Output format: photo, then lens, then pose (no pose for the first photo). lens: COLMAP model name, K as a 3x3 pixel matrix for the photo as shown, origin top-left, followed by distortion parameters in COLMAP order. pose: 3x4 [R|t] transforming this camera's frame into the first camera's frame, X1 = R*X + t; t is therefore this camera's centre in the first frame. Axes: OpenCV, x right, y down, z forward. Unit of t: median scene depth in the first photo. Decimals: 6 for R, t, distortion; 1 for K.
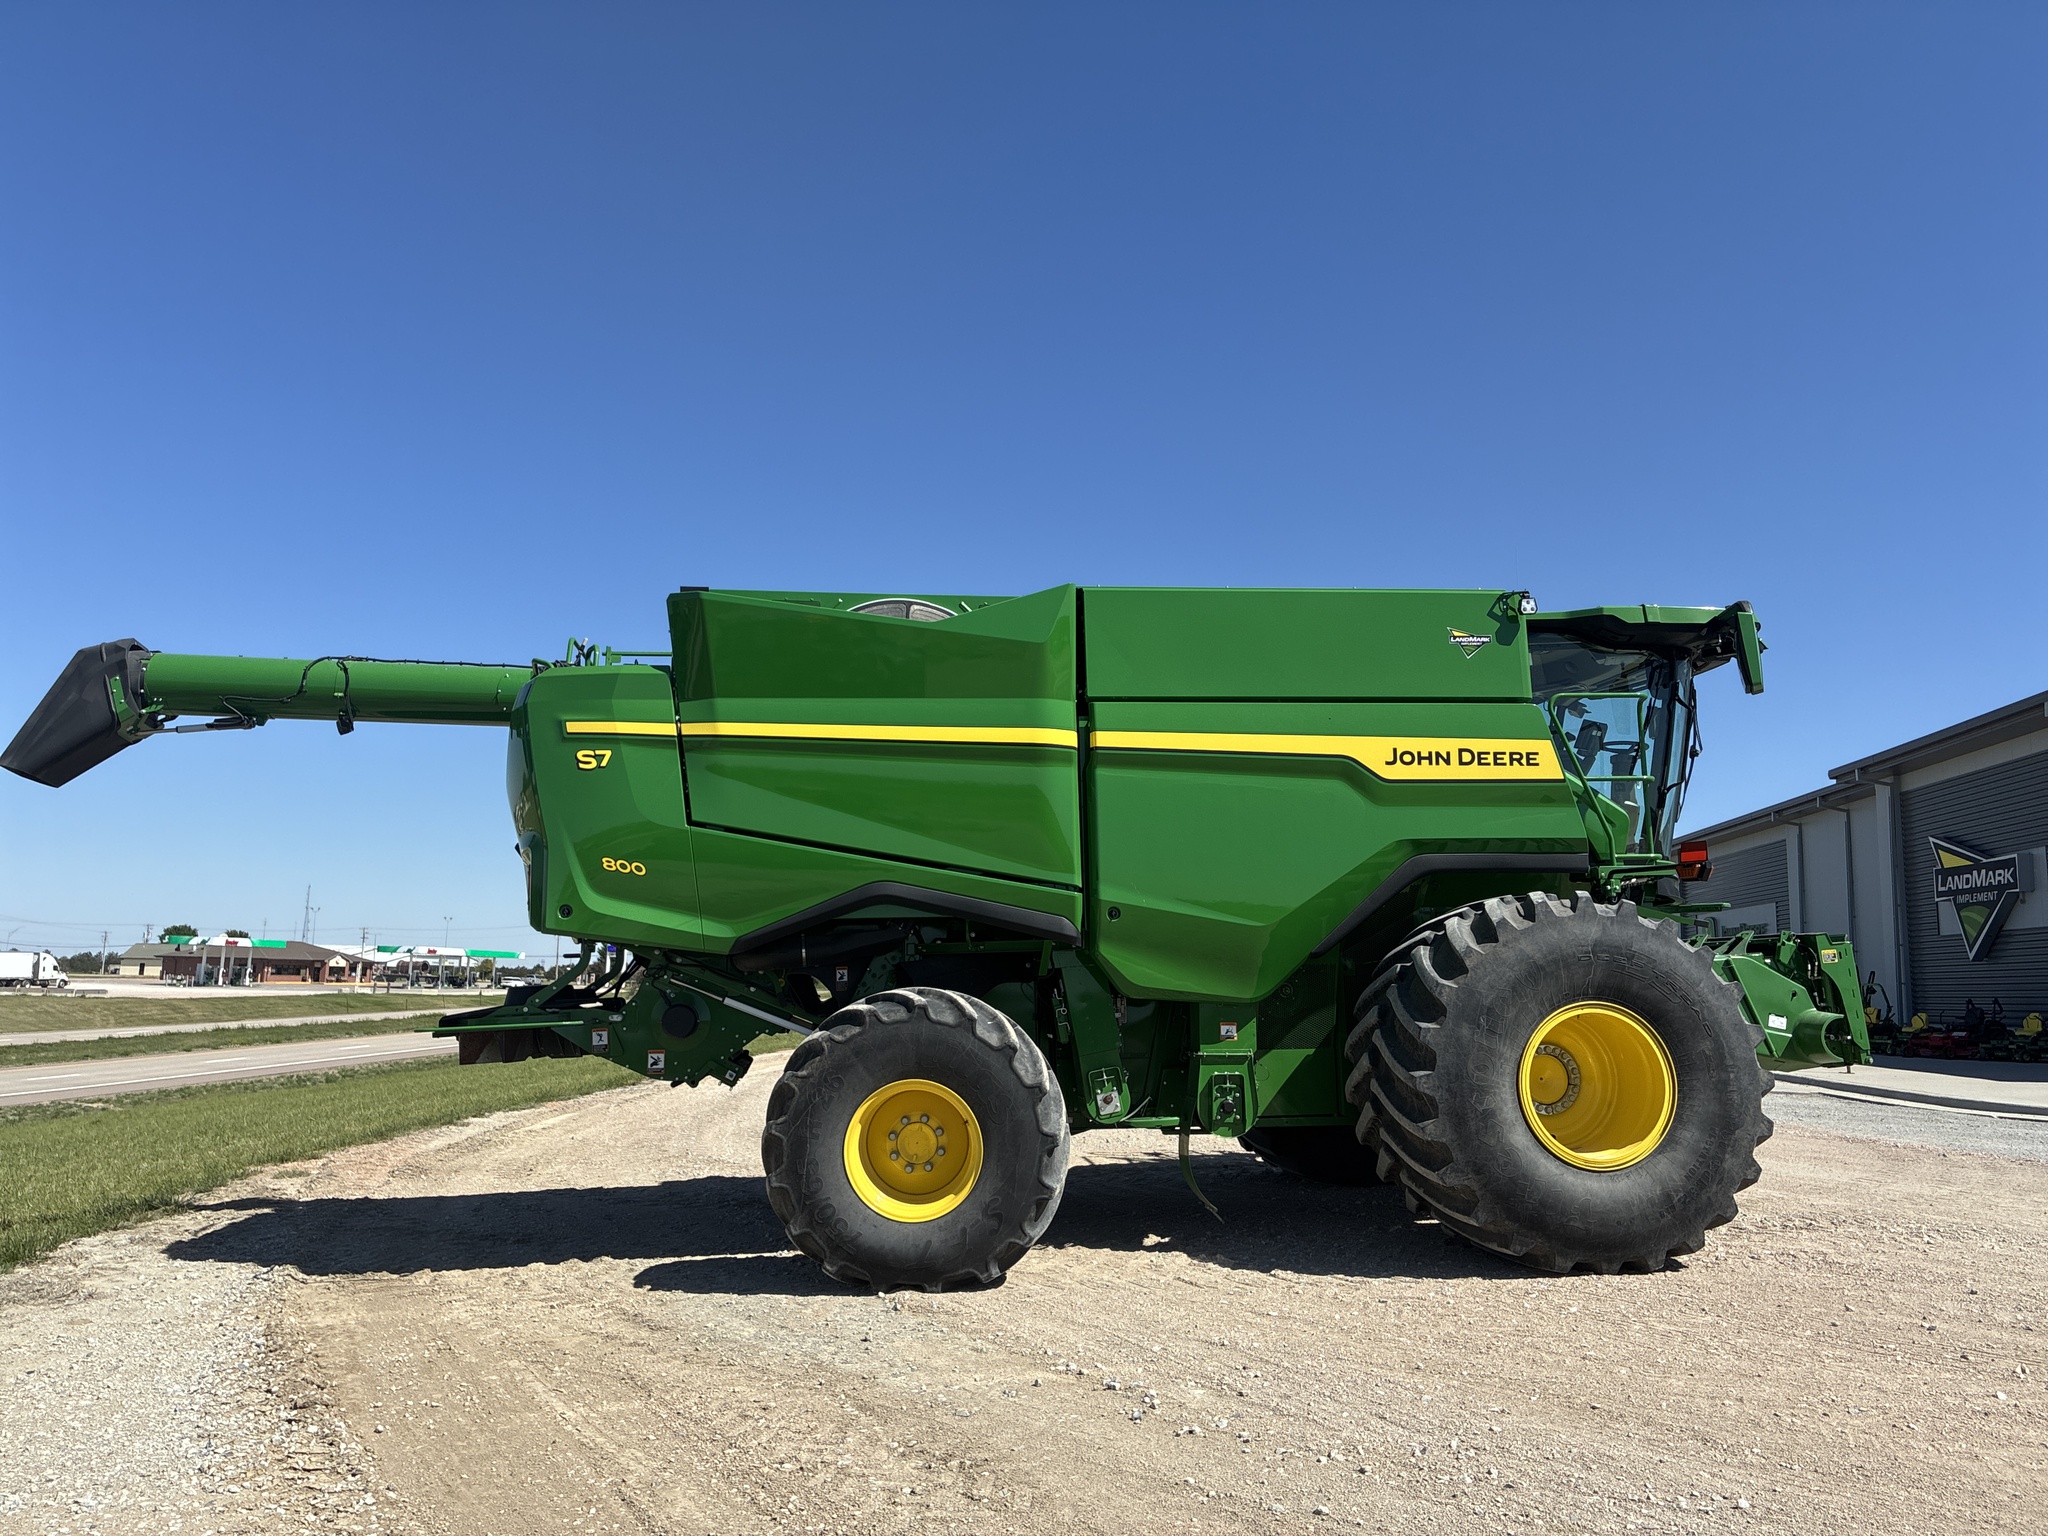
lens RADIAL K [[1539.7, 0, 1024.0], [0, 1539.7, 768.0], [0, 0, 1]] dist [0.008648, 0.002016]
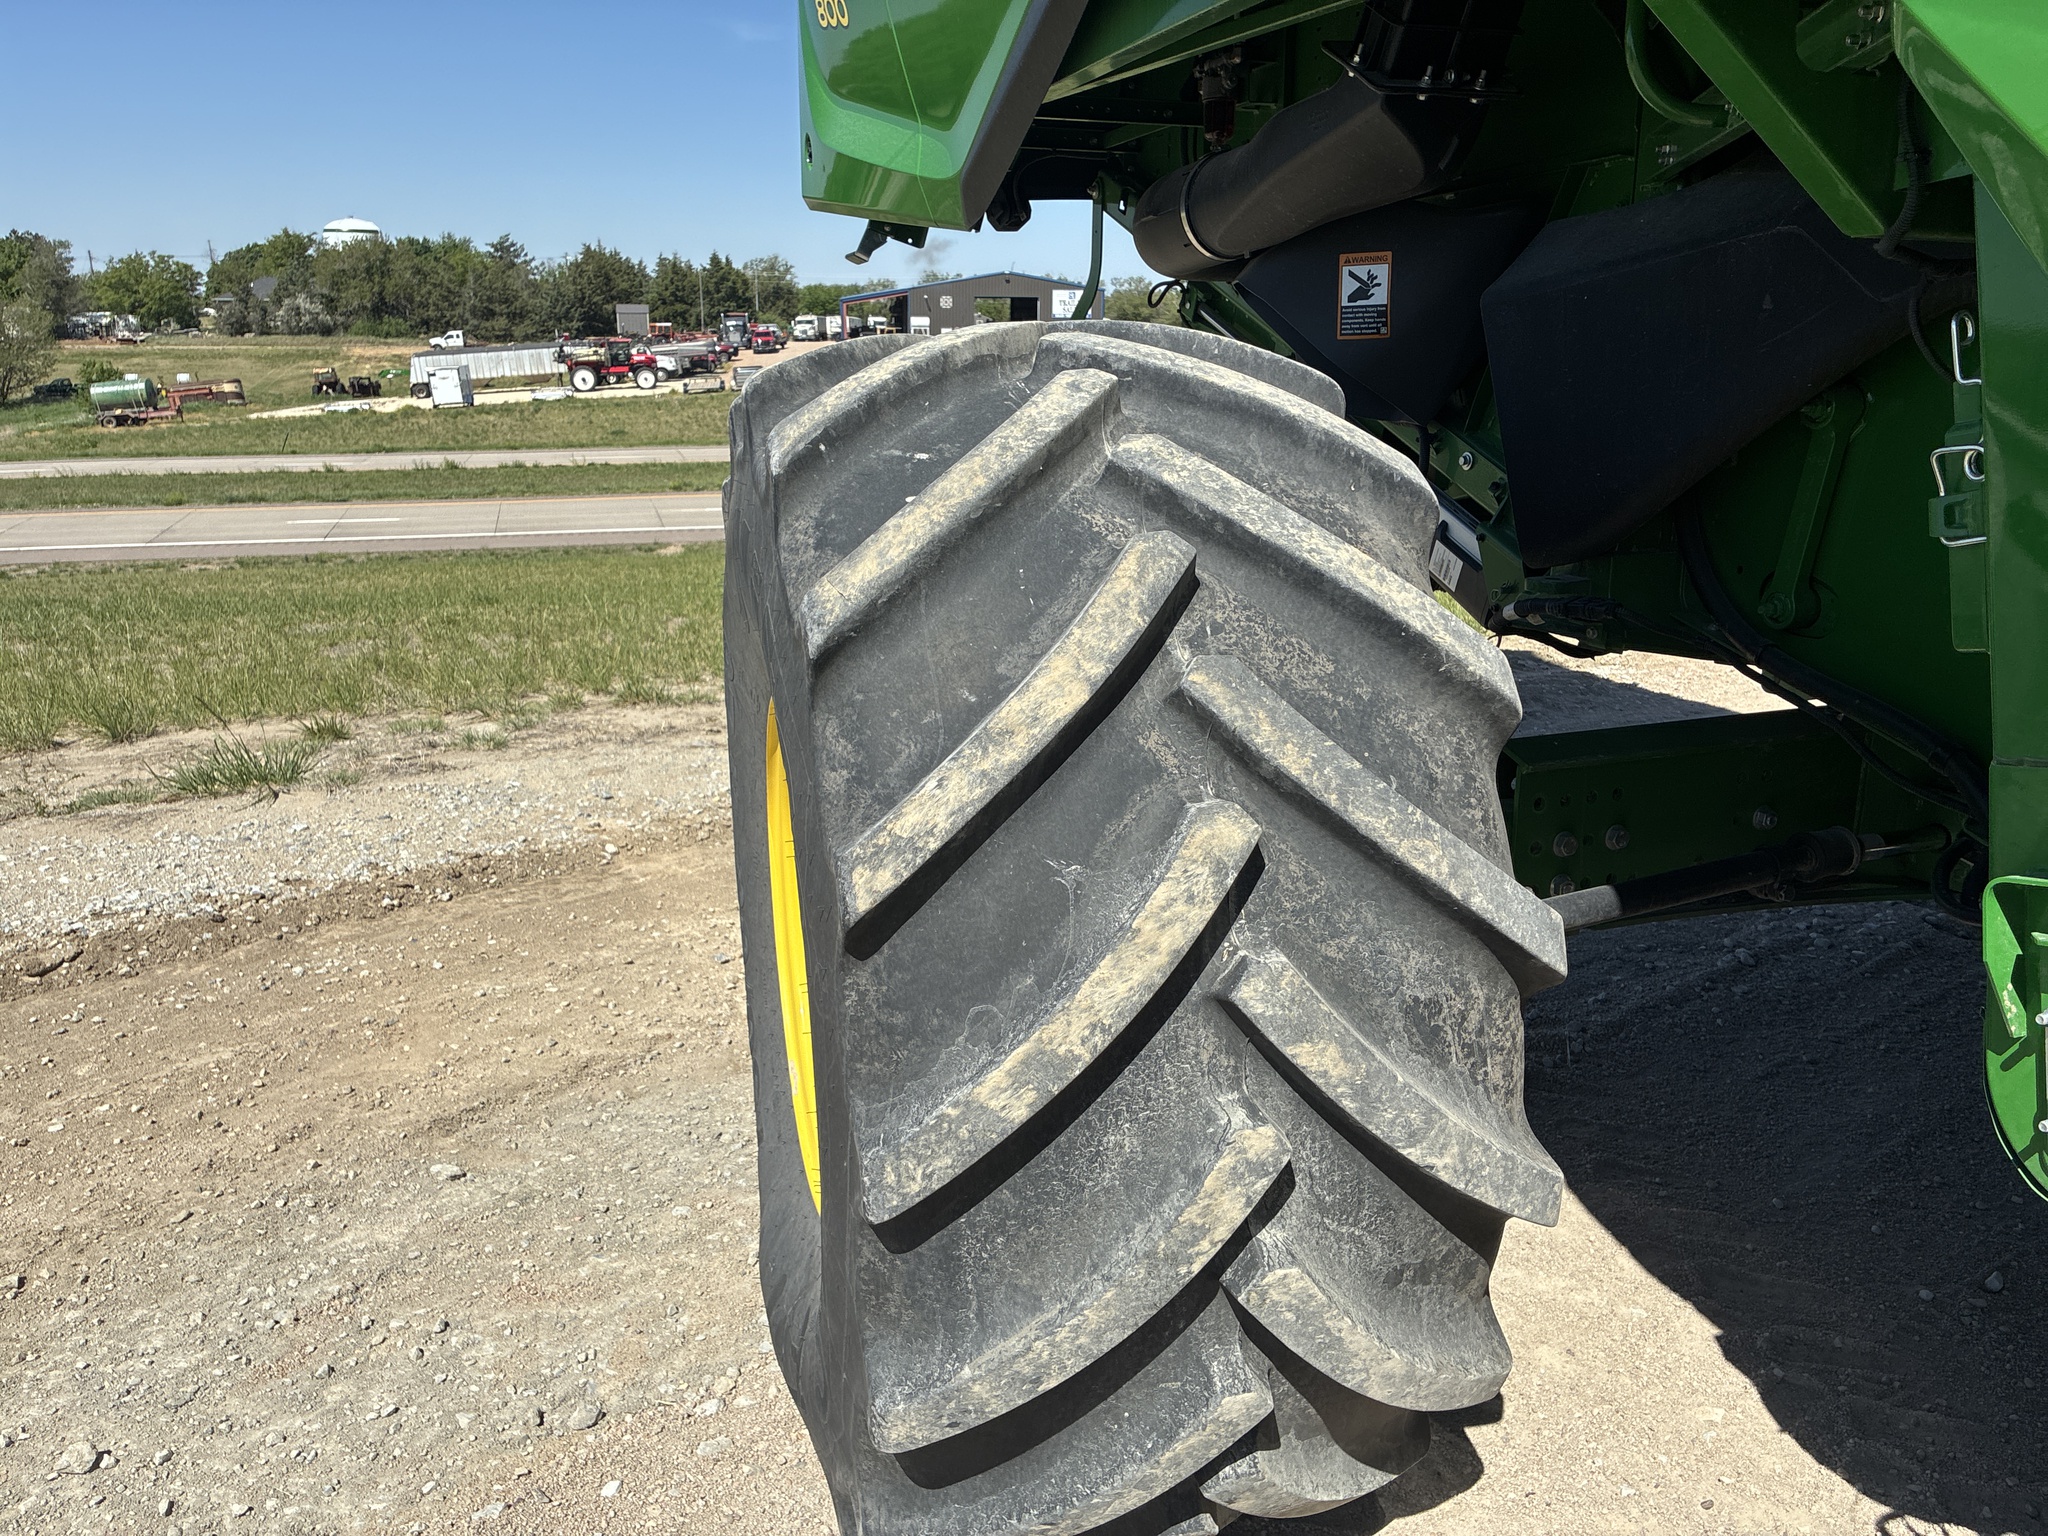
lens RADIAL K [[1539.7, 0, 1024.0], [0, 1539.7, 768.0], [0, 0, 1]] dist [0.008648, 0.002016]
pose [[0.262997, 0.249988, -0.931847, 0.155441], [0.137387, 0.946302, 0.292640, 0.127124], [0.954965, -0.204987, 0.214530, 0.859765]]
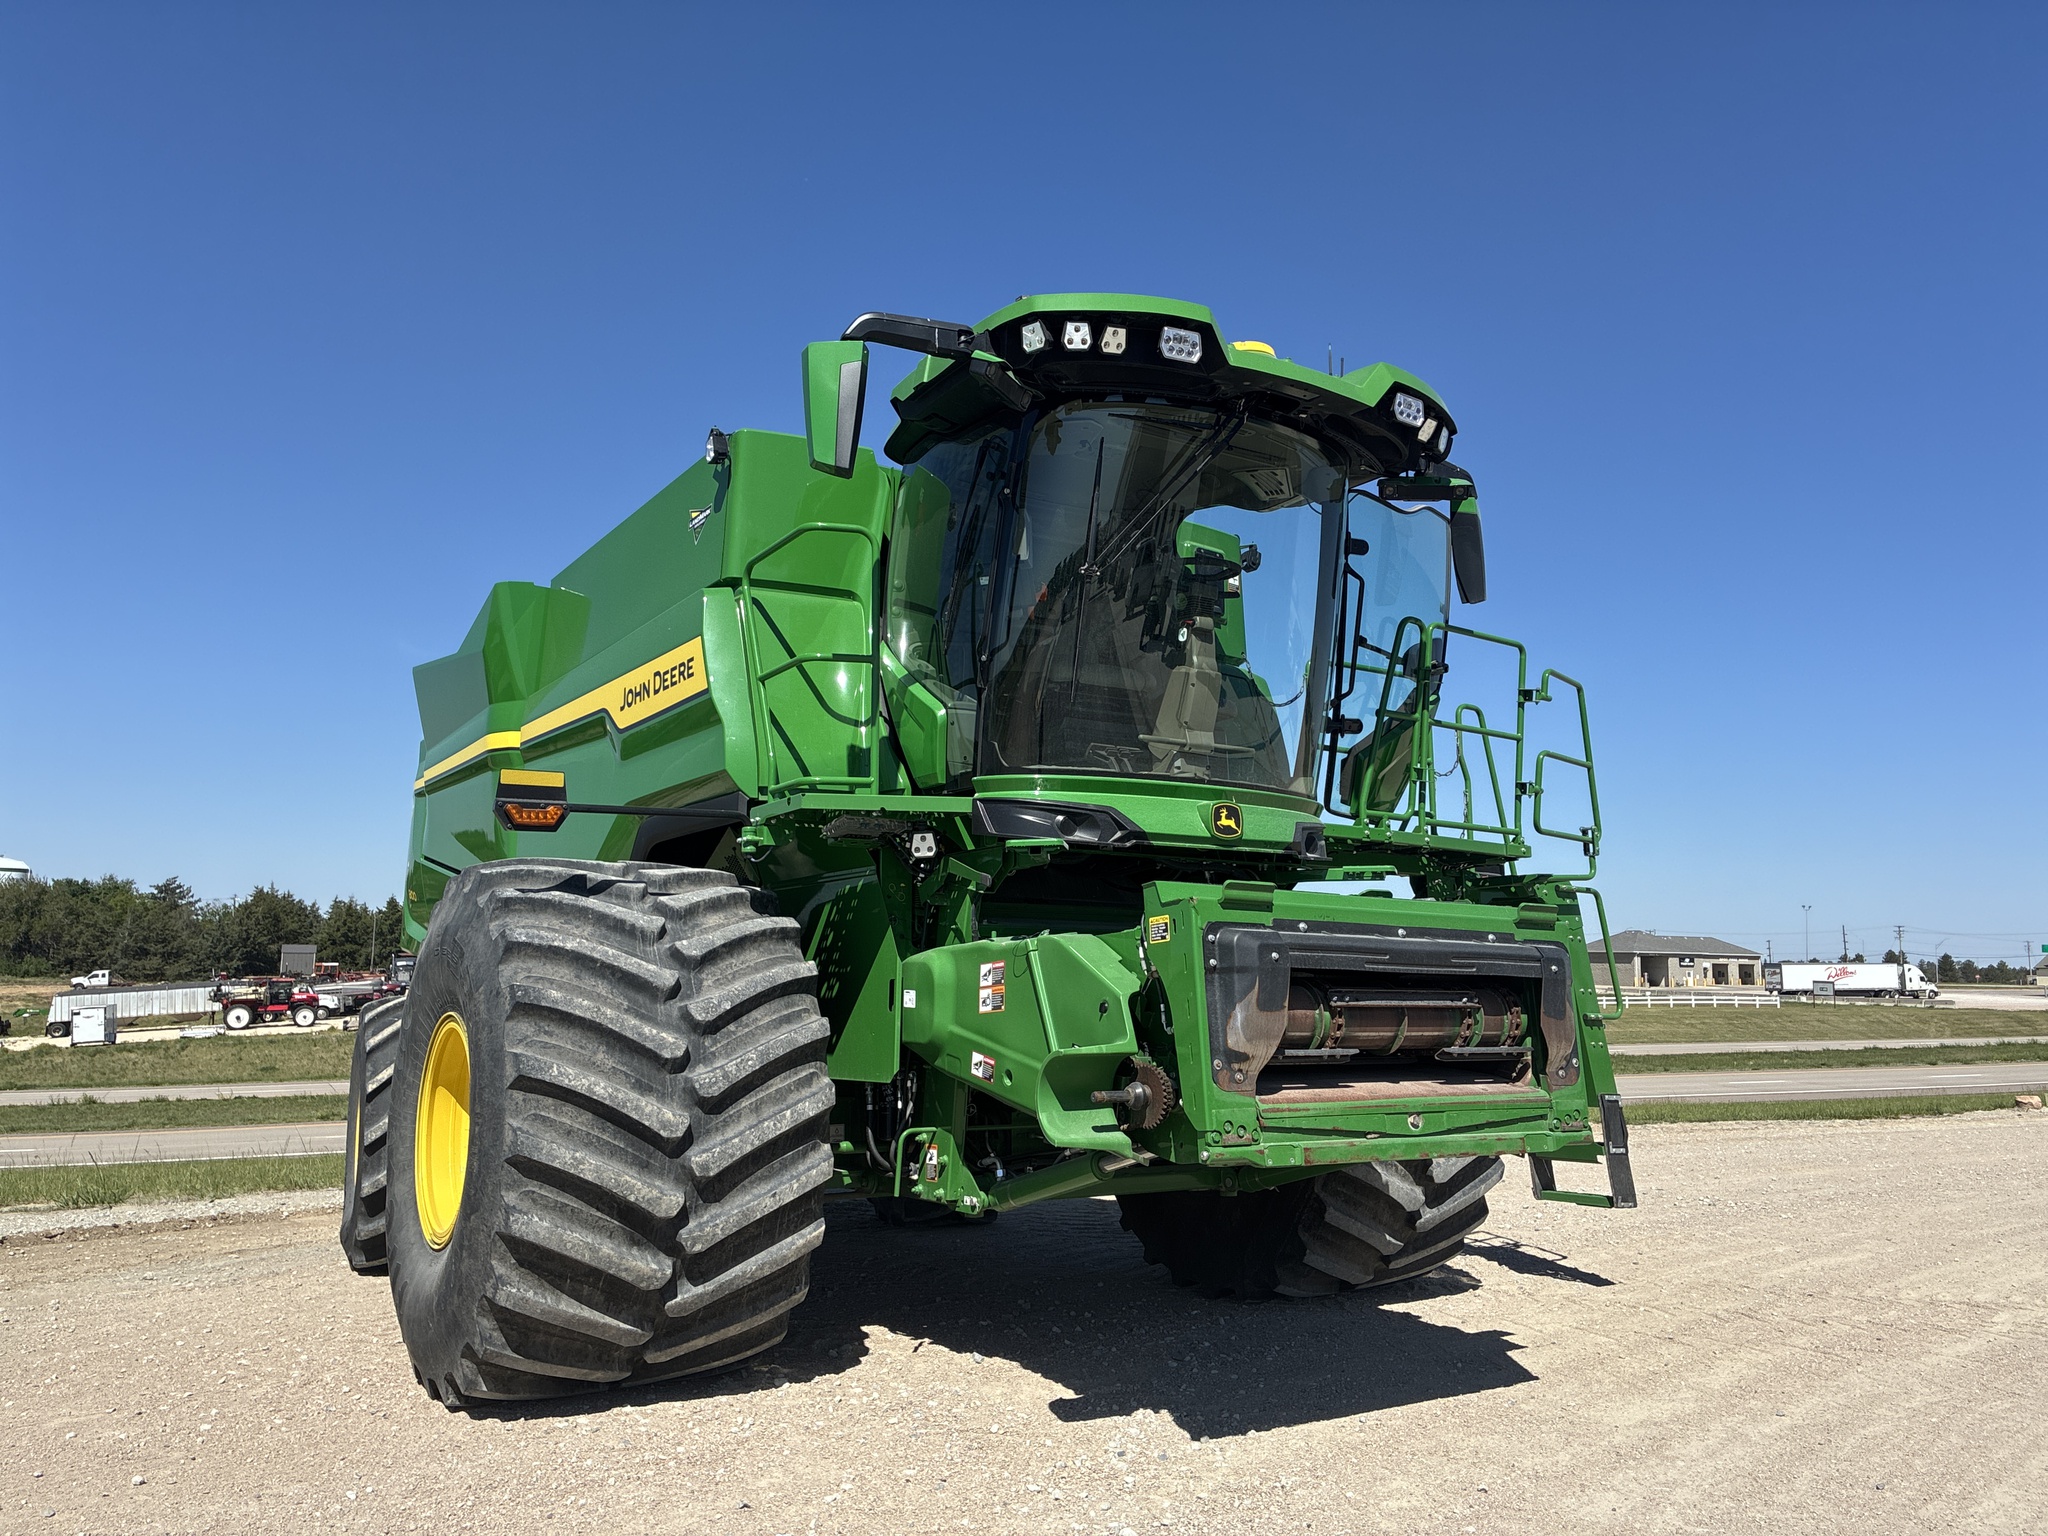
lens RADIAL K [[1589.4, 0, 1021.8], [0, 1589.4, 754.0], [0, 0, 1]] dist [0.035465, -0.001463]
pose [[0.435766, -0.132310, -0.890282, 1.040885], [0.123316, 0.988585, -0.086559, 0.114766], [0.891572, -0.072067, 0.447108, 0.809540]]
